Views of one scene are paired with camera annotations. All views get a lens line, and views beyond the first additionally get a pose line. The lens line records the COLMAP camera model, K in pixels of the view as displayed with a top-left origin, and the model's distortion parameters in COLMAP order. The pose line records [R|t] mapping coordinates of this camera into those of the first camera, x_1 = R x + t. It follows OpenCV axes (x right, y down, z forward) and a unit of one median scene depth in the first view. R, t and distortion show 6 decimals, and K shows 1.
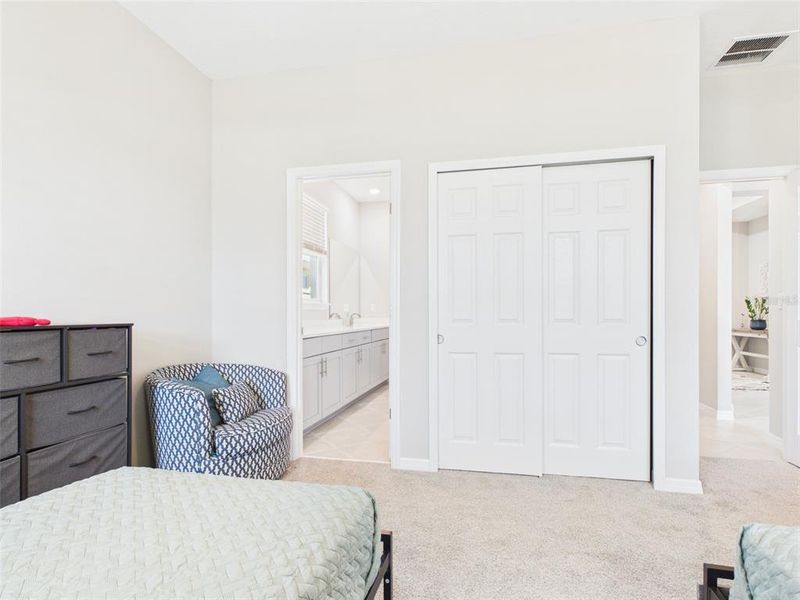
lens RADIAL K [[423.7, 0, 400.3], [0, 423.7, 315.0], [0, 0, 1]] dist [0.001192, -0.000706]
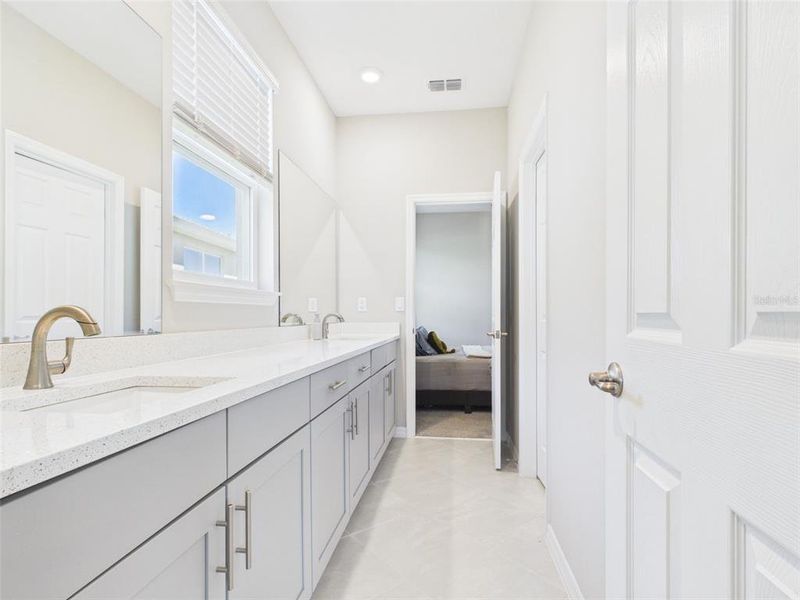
lens RADIAL K [[423.7, 0, 400.3], [0, 423.7, 315.0], [0, 0, 1]] dist [0.001192, -0.000706]
pose [[0.996183, -0.001269, 0.087277, -0.075057], [0.001548, 0.999994, -0.003131, -0.001191], [-0.087272, 0.003254, 0.996179, 0.521208]]
